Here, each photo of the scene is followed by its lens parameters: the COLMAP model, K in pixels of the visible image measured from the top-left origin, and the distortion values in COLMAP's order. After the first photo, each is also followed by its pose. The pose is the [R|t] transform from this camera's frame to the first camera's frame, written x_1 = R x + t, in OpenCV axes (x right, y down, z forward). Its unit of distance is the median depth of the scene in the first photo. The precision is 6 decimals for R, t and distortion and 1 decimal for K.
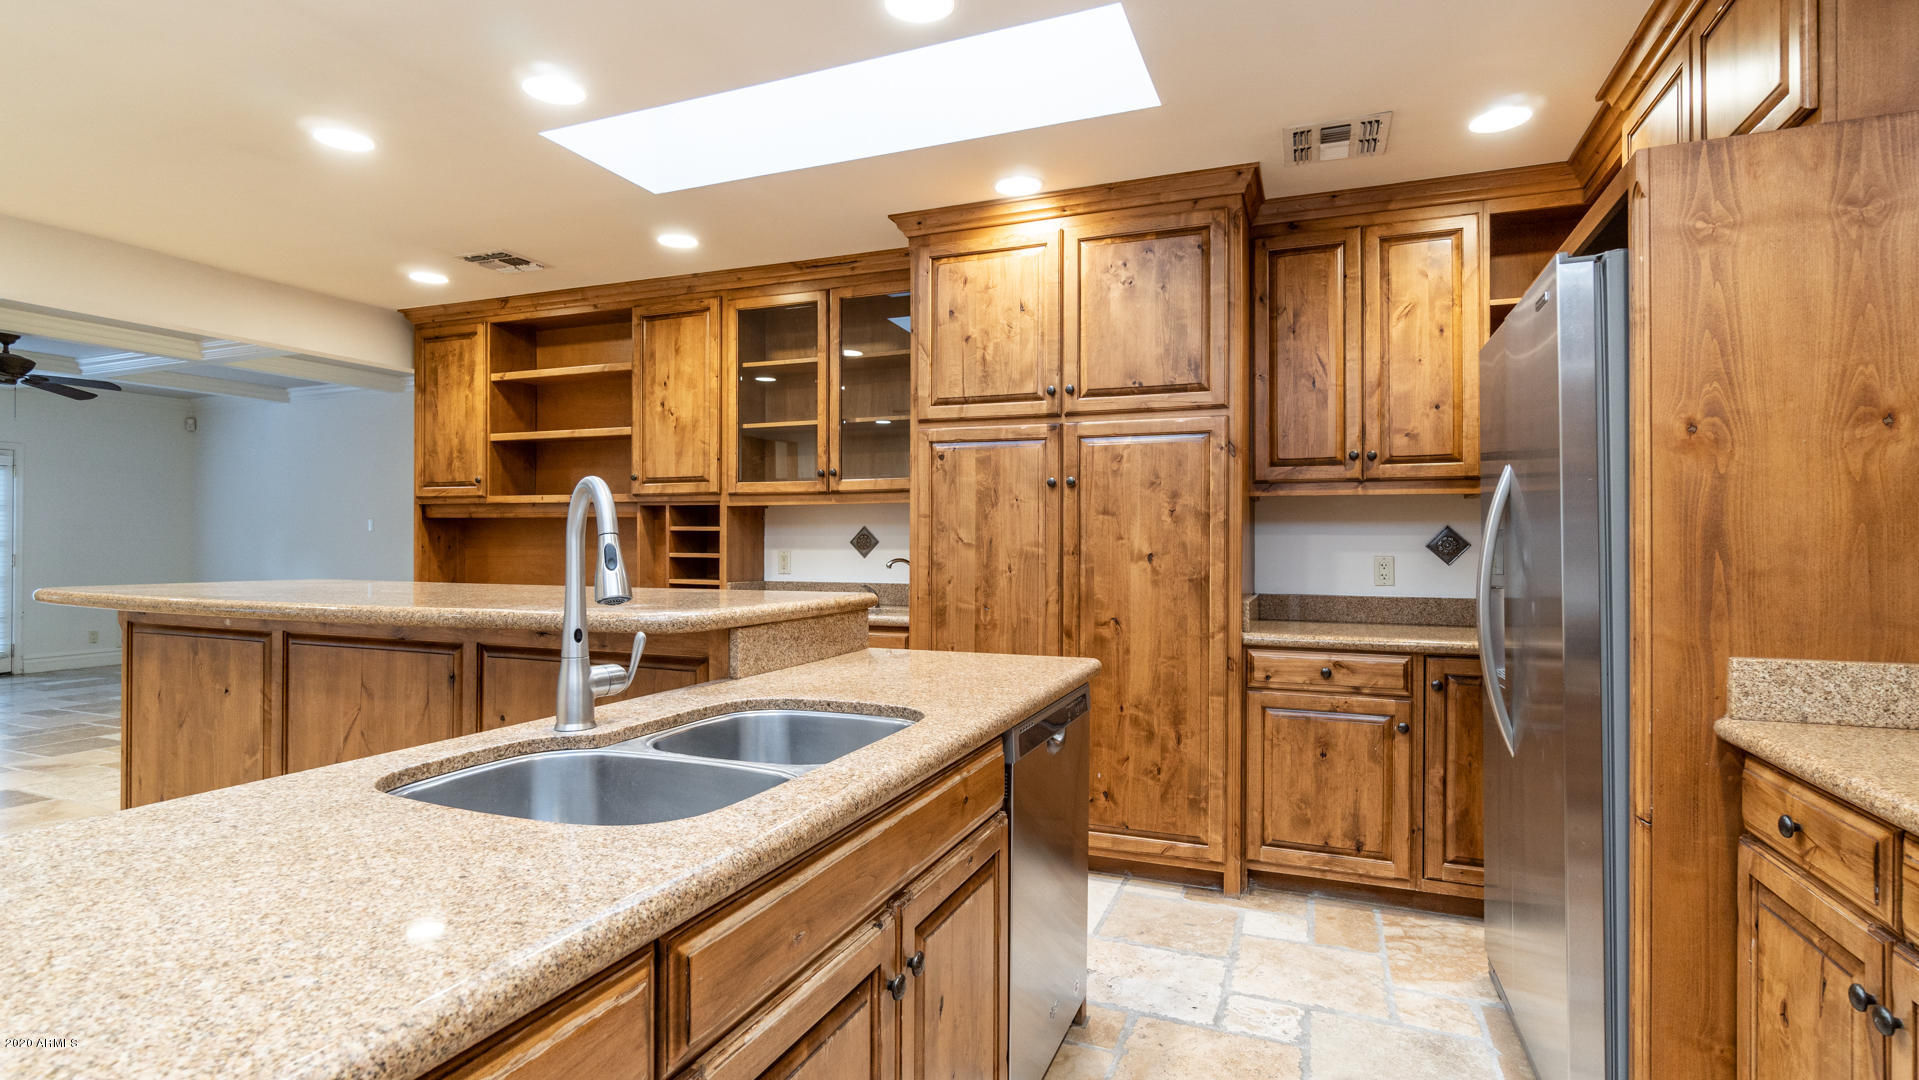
lens RADIAL K [[945.7, 0, 899.2], [0, 945.7, 542.8], [0, 0, 1]] dist [-0.002090, -0.000239]
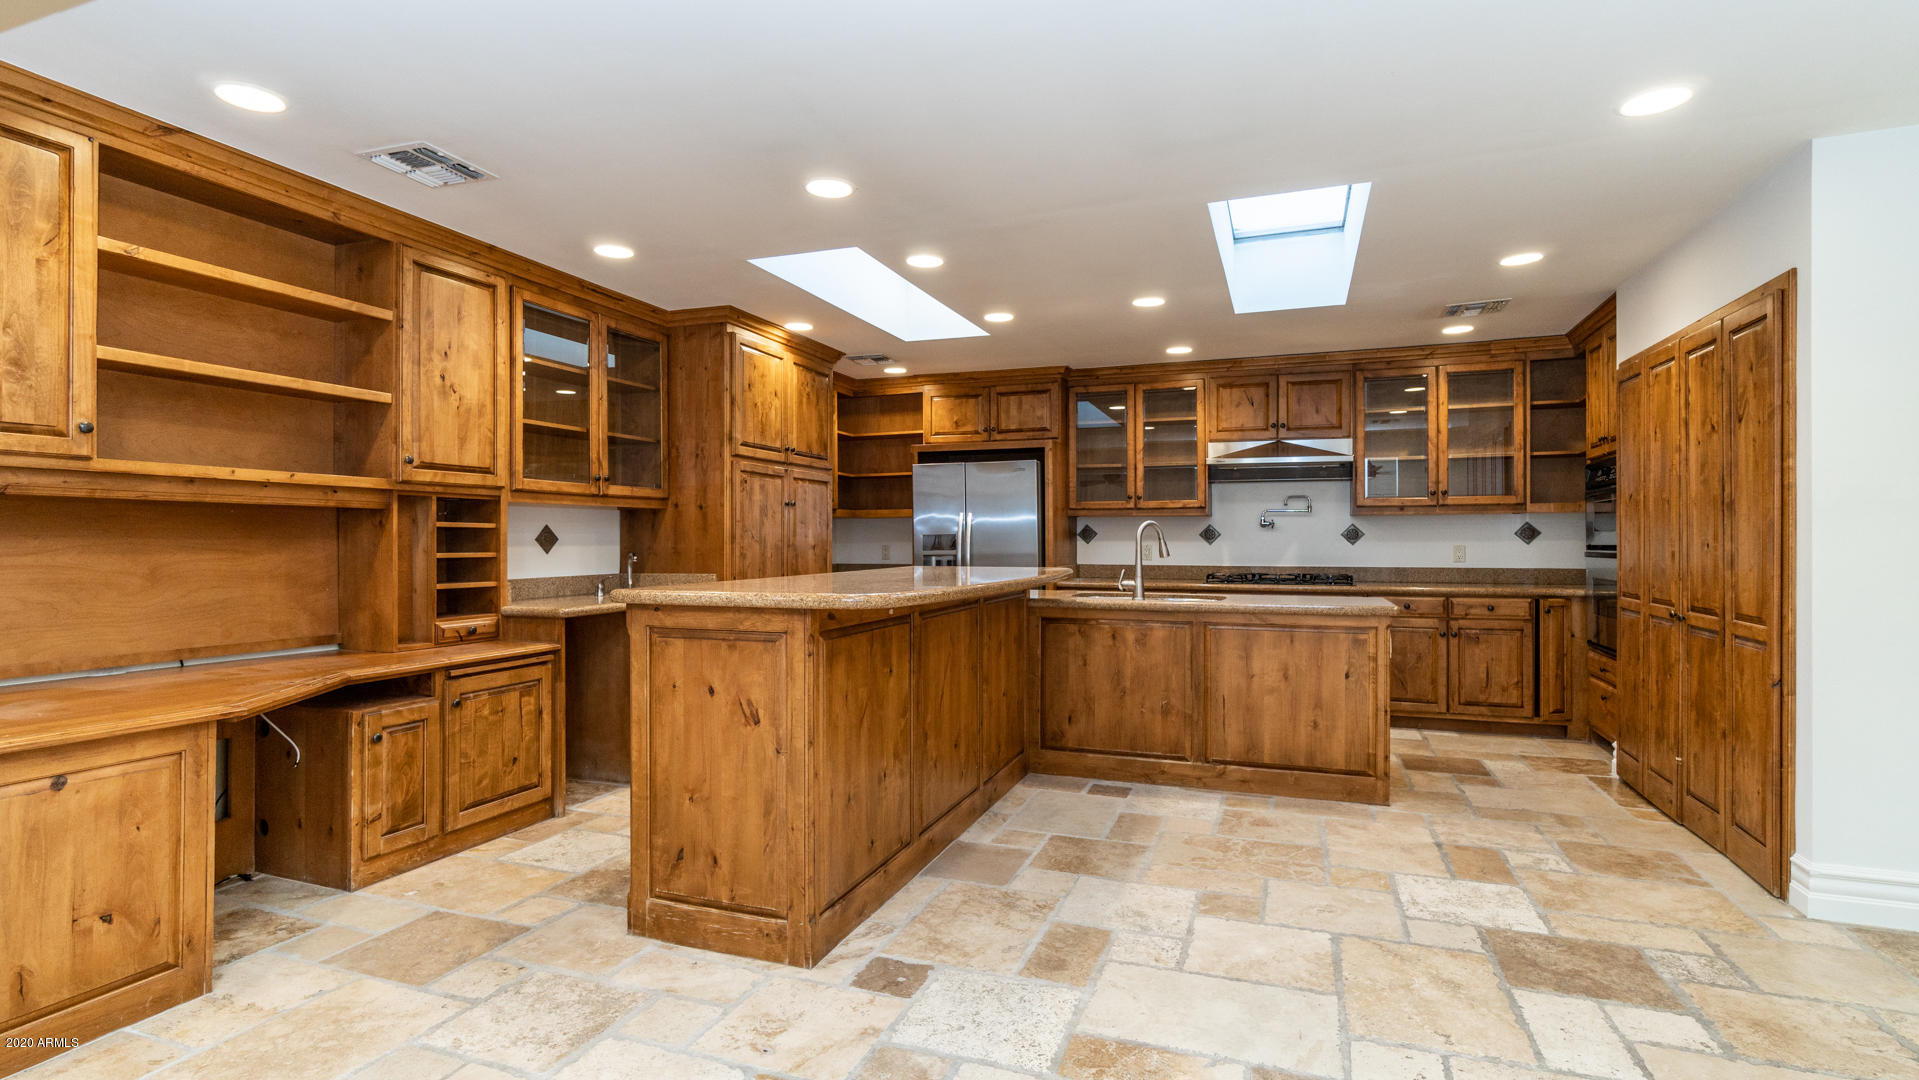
lens RADIAL K [[923.8, 0, 983.4], [0, 923.8, 536.3], [0, 0, 1]] dist [-0.001648, -0.000522]
pose [[-0.082978, -0.001497, 0.996550, -1.441827], [-0.002626, 0.999996, 0.001284, -0.008944], [-0.996548, -0.002510, -0.082982, 0.762781]]
